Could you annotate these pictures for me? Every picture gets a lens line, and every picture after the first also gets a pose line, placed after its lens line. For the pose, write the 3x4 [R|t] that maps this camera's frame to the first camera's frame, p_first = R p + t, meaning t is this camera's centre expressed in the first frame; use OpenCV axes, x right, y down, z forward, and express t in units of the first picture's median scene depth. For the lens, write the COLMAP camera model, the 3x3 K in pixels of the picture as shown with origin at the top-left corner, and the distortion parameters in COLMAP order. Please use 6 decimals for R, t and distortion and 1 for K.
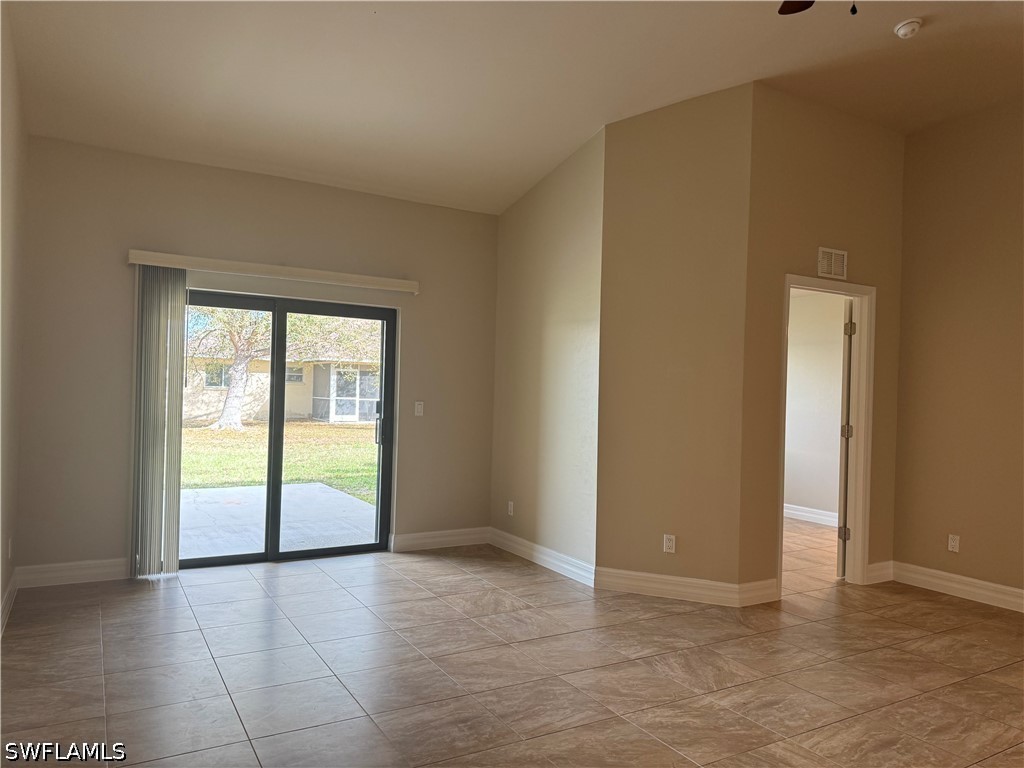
lens RADIAL K [[721.8, 0, 520.2], [0, 721.8, 390.4], [0, 0, 1]] dist [0.065286, -0.070311]
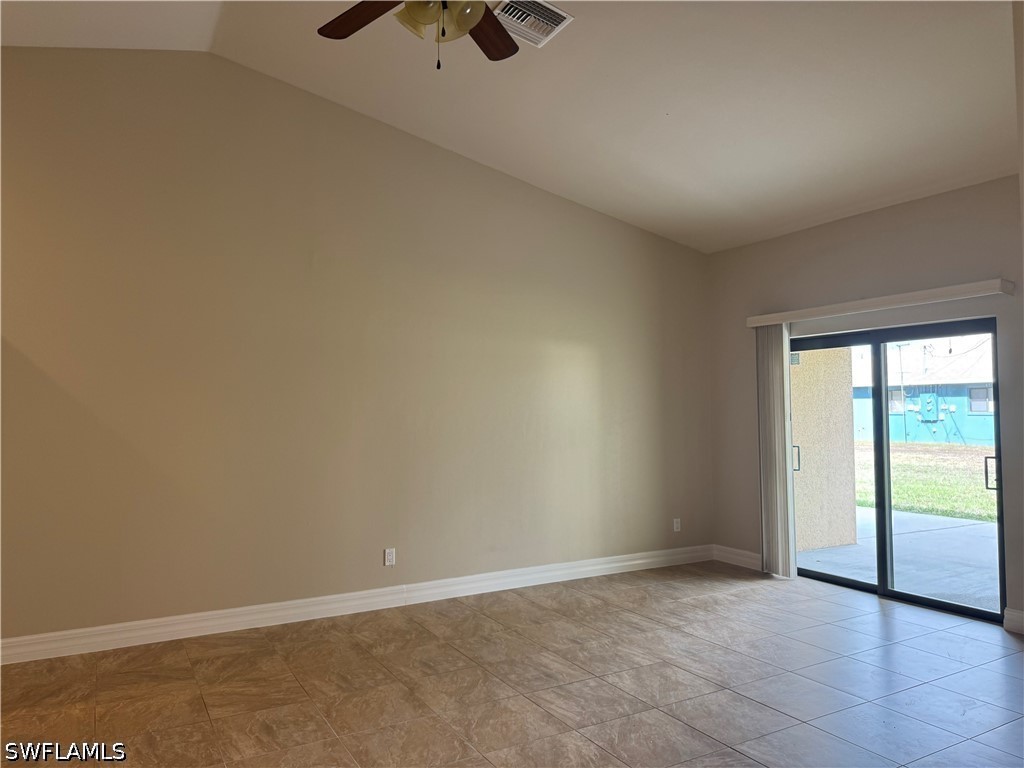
lens RADIAL K [[721.8, 0, 500.6], [0, 721.8, 384.3], [0, 0, 1]] dist [0.065286, -0.070311]
pose [[-0.031743, -0.067117, -0.997240, 0.857625], [0.008305, 0.997691, -0.067411, 0.013473], [0.999462, -0.010422, -0.031112, 0.653961]]
